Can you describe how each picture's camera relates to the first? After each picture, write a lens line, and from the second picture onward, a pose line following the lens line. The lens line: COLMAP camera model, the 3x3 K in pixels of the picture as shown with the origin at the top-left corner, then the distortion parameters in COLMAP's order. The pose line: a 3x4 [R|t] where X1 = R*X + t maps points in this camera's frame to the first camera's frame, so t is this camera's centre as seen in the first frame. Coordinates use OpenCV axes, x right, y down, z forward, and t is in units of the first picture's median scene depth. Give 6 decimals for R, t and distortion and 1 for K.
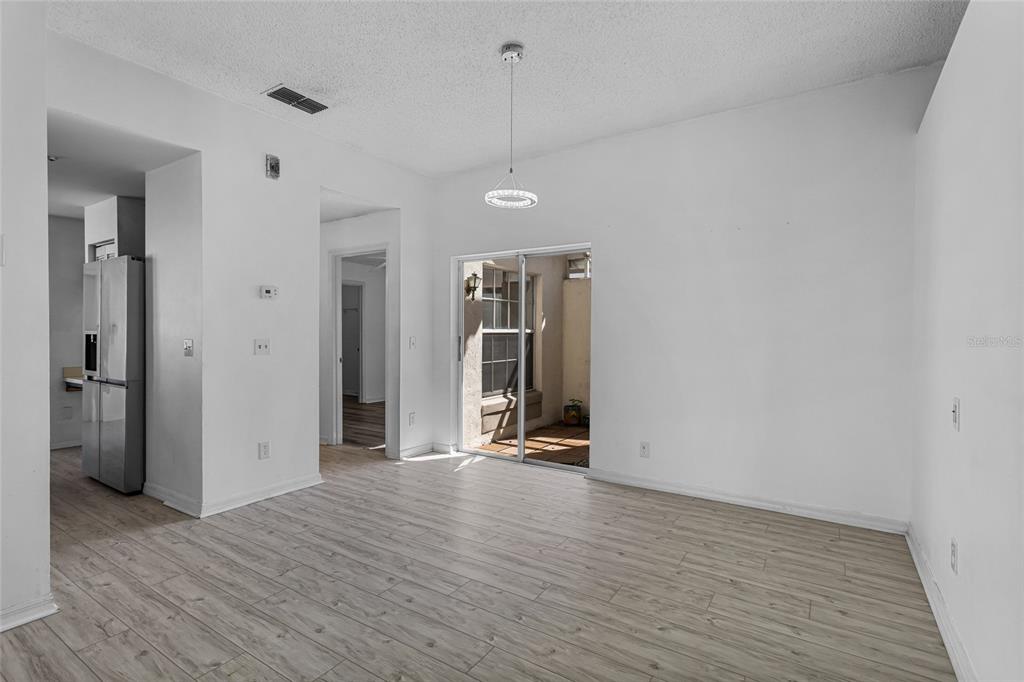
lens RADIAL K [[493.4, 0, 512.7], [0, 493.4, 337.3], [0, 0, 1]] dist [0.005286, 0.000951]
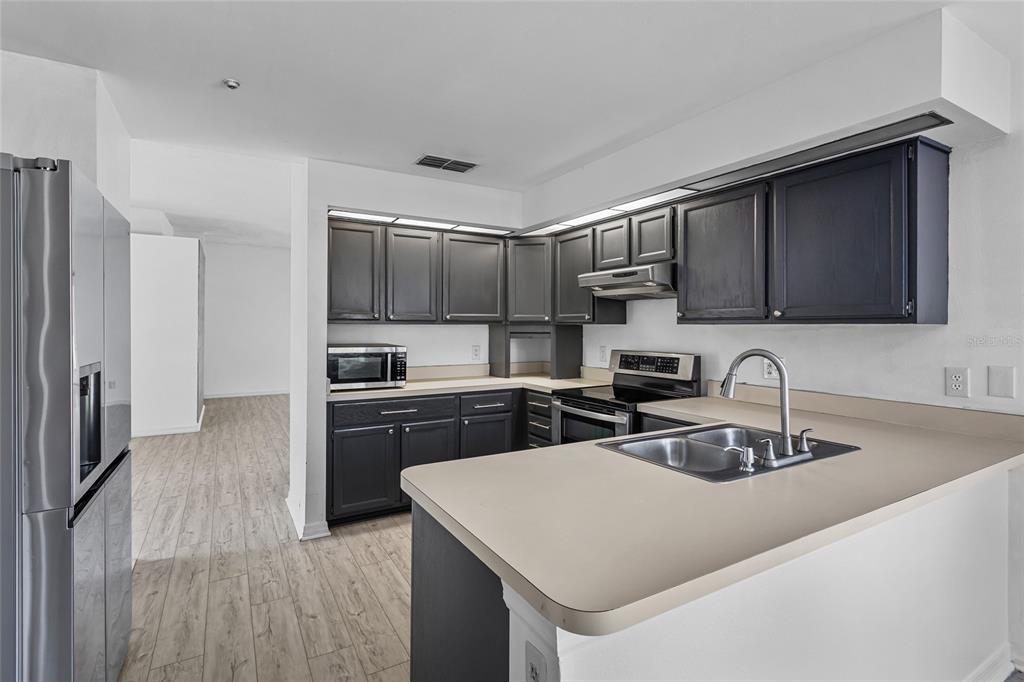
lens RADIAL K [[493.4, 0, 512.4], [0, 493.4, 326.7], [0, 0, 1]] dist [0.005286, 0.000951]
pose [[-0.897836, -0.003475, 0.440316, -1.965313], [-0.001397, 0.999986, 0.005043, -0.061678], [-0.440328, 0.003913, -0.897828, 1.813053]]
